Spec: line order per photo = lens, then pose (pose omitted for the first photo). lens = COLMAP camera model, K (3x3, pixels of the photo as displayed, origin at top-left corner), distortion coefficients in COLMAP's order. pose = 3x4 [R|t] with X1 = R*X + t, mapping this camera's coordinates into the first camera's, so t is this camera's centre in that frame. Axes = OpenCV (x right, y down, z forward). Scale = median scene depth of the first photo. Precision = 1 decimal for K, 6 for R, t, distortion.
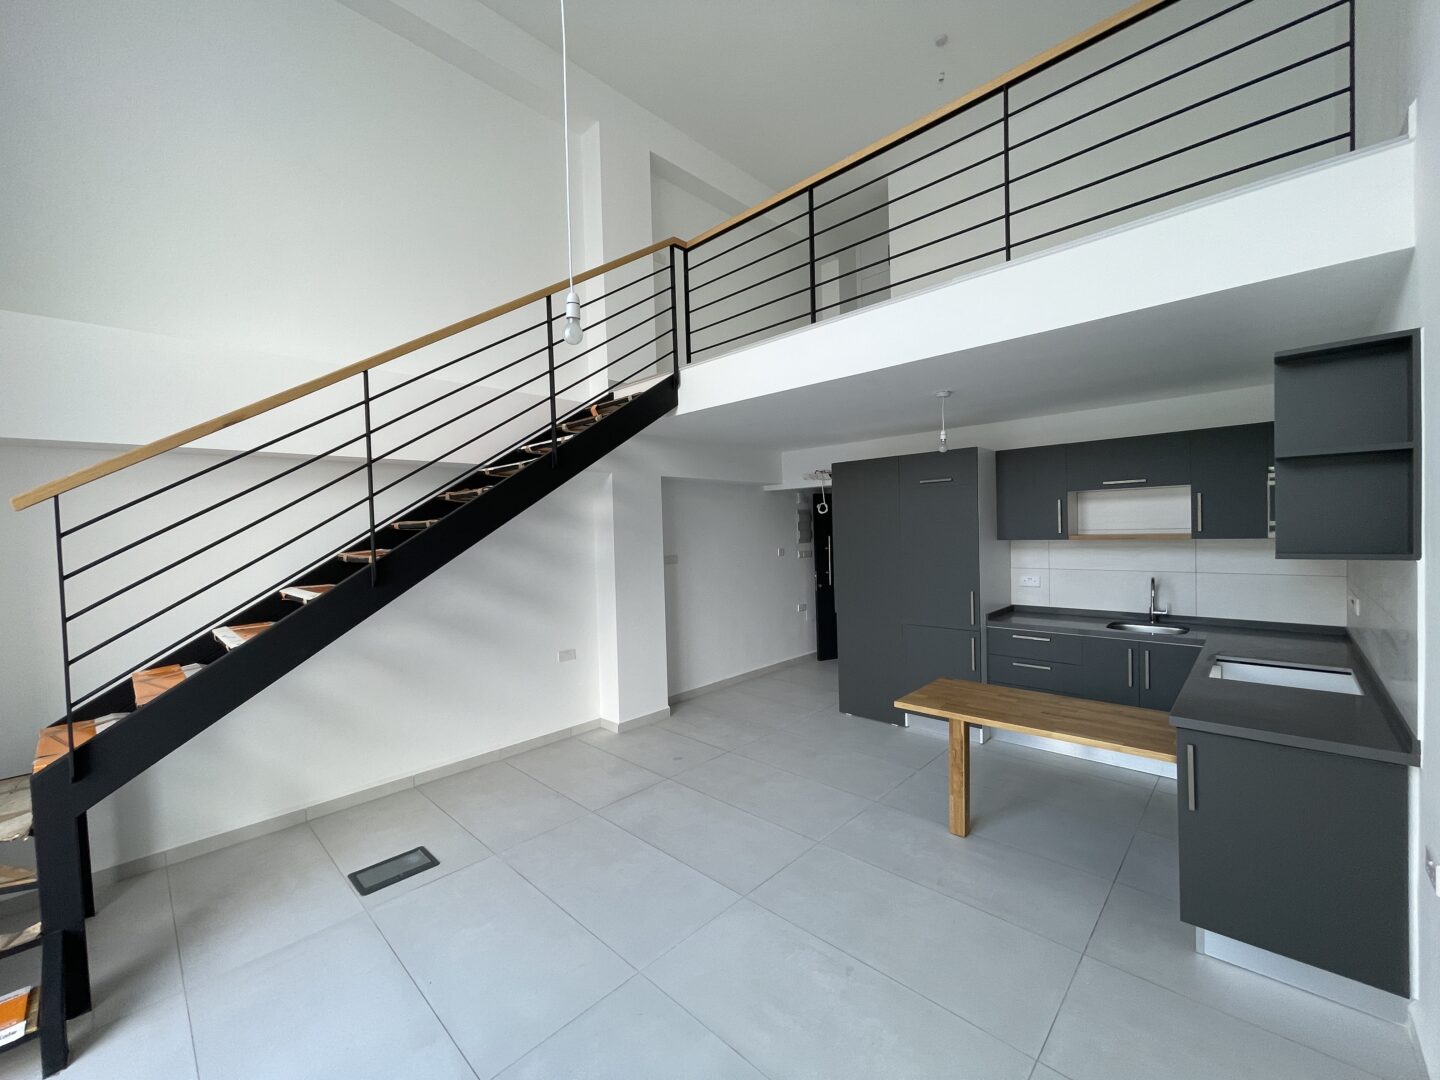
lens RADIAL K [[580.5, 0, 718.7], [0, 580.5, 542.2], [0, 0, 1]] dist [0.001068, 0.000127]
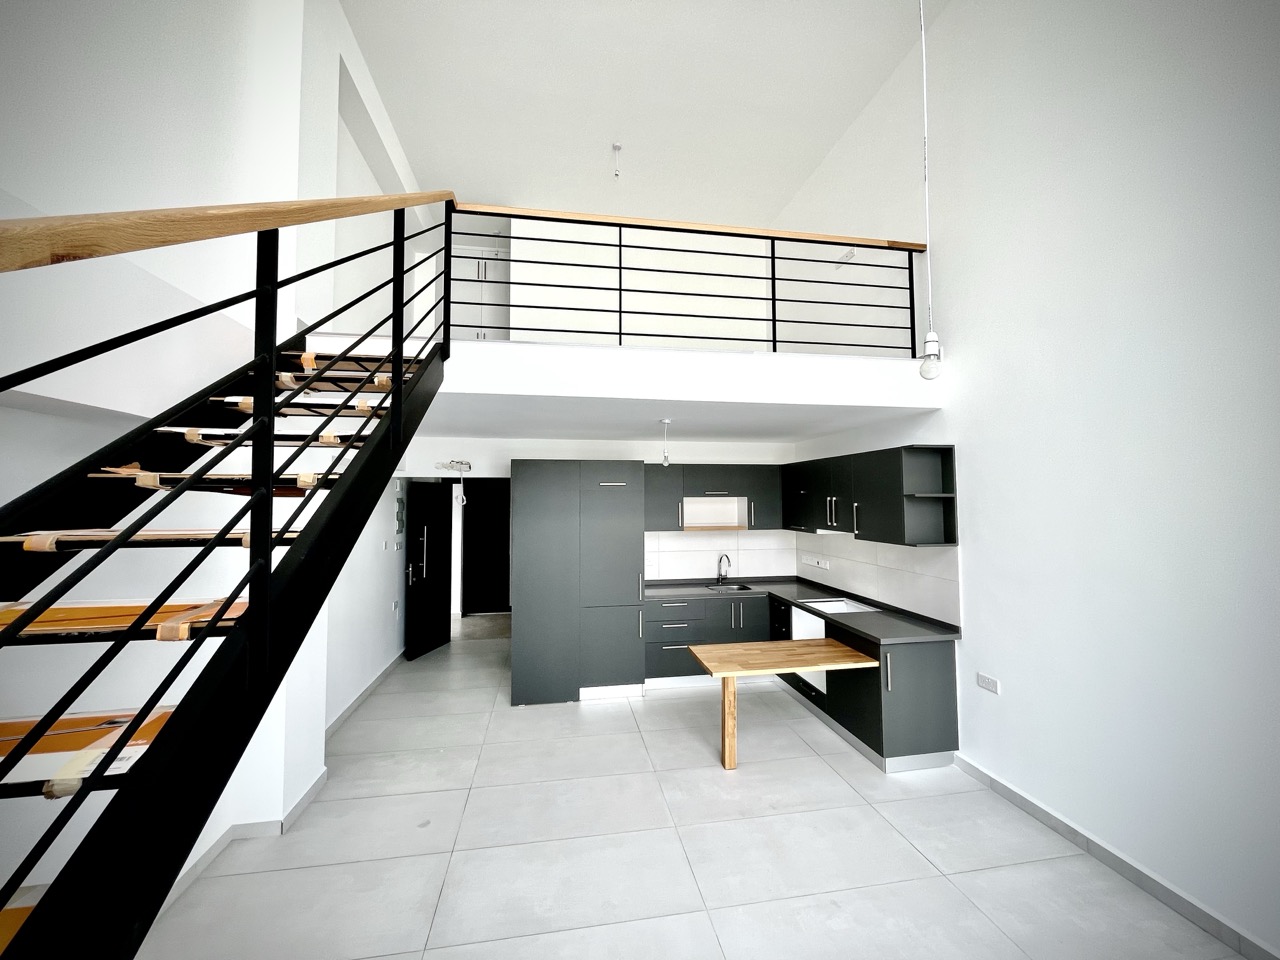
lens RADIAL K [[516.4, 0, 641.3], [0, 516.4, 473.7], [0, 0, 1]] dist [-0.002661, 0.000347]
pose [[0.592139, 0.065446, 0.803174, -0.450120], [0.005937, 0.996315, -0.085561, -0.033361], [-0.805814, 0.055433, 0.589569, 0.306471]]
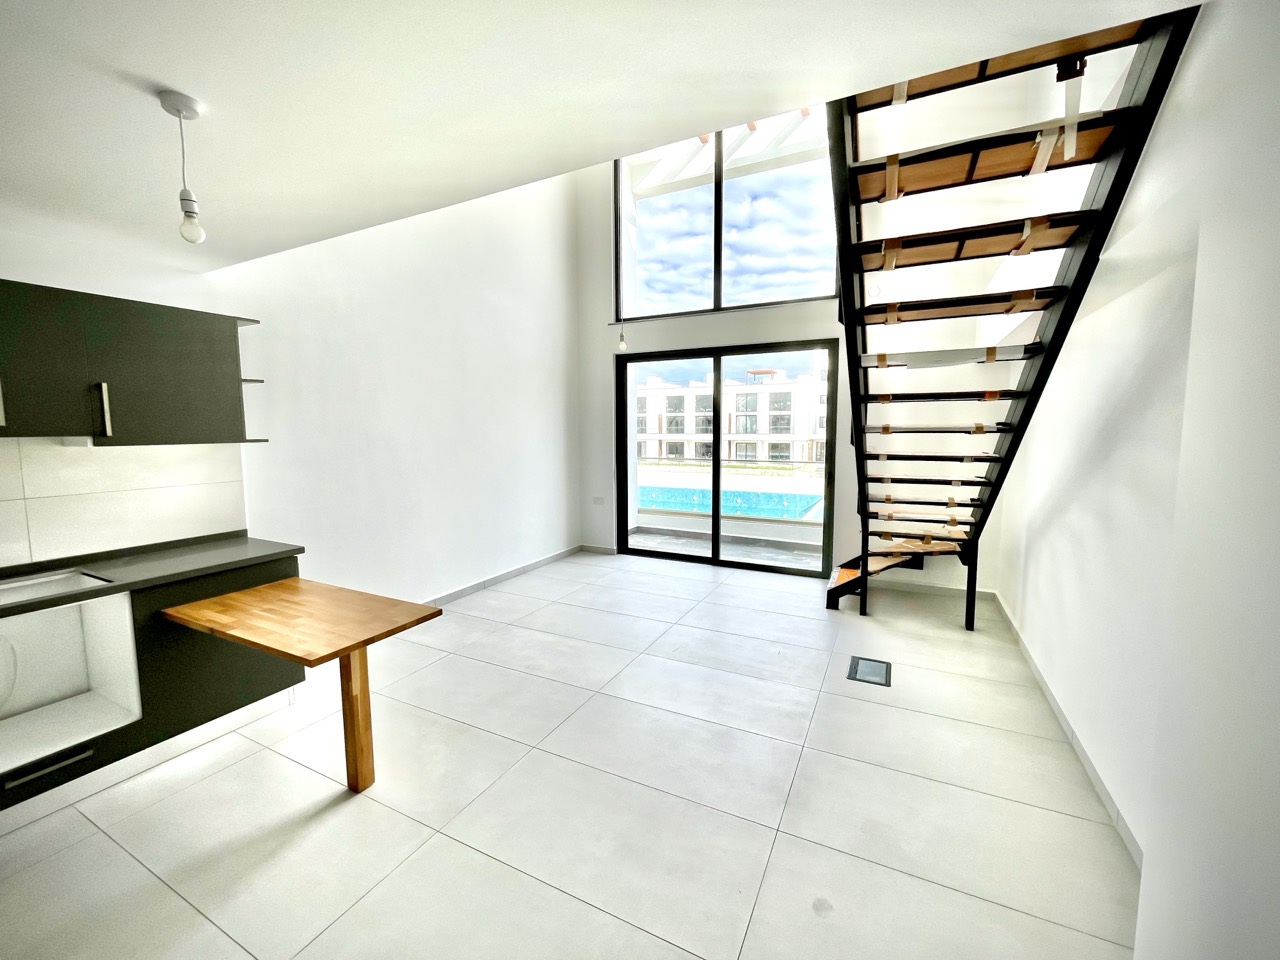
lens RADIAL K [[516.4, 0, 641.3], [0, 516.4, 473.7], [0, 0, 1]] dist [-0.002661, 0.000347]
pose [[-0.954661, 0.059584, -0.291670, 0.149949], [0.024746, 0.992257, 0.121709, -0.015613], [0.296664, 0.108973, -0.948744, 1.208100]]
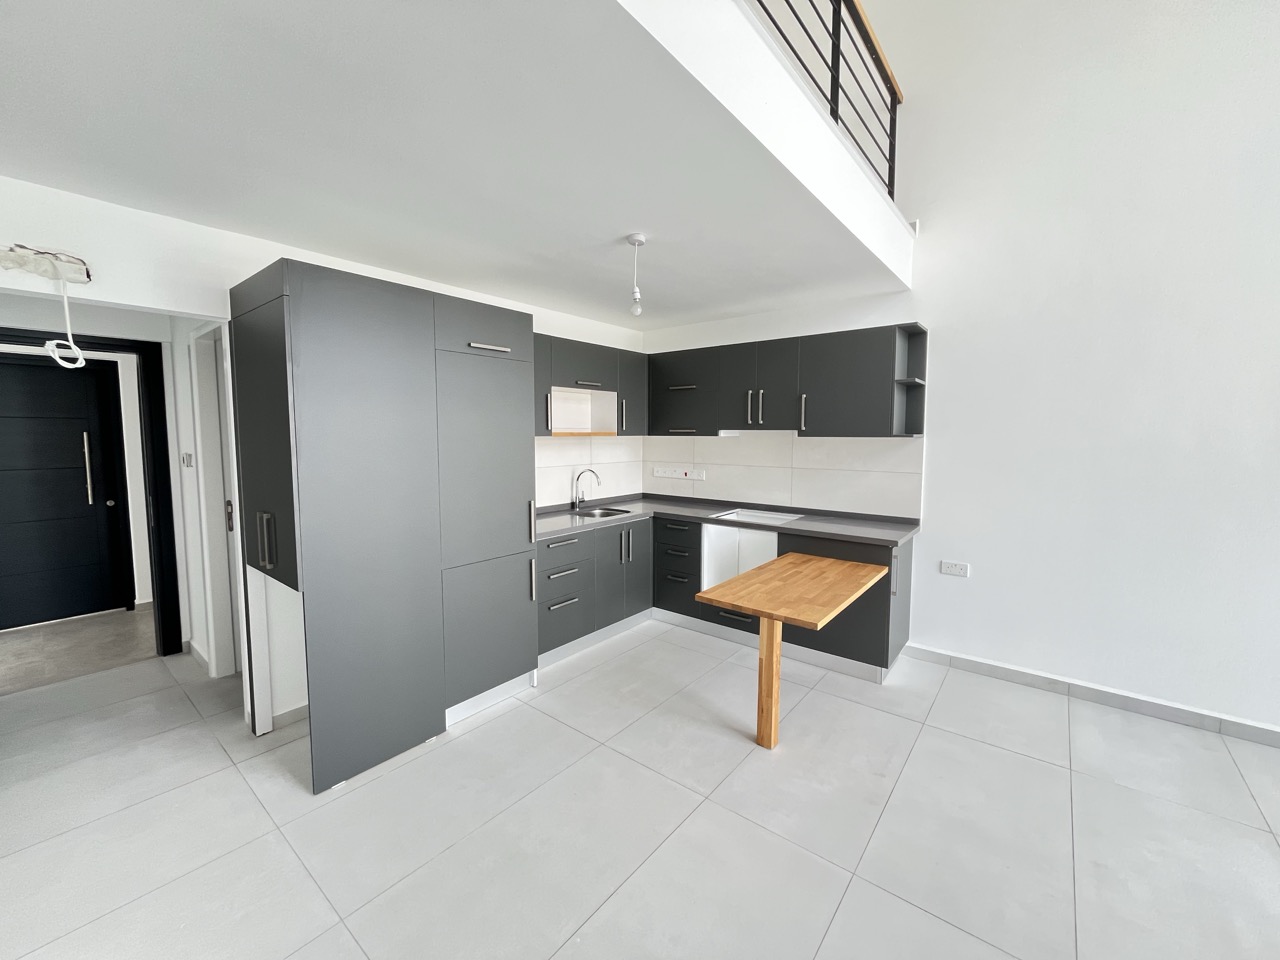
lens RADIAL K [[516.4, 0, 641.3], [0, 516.4, 473.7], [0, 0, 1]] dist [-0.002661, 0.000347]
pose [[-0.085292, -0.050297, 0.995086, -0.249732], [0.025740, 0.998280, 0.052665, 0.014980], [-0.996023, 0.030105, -0.083851, 0.857983]]
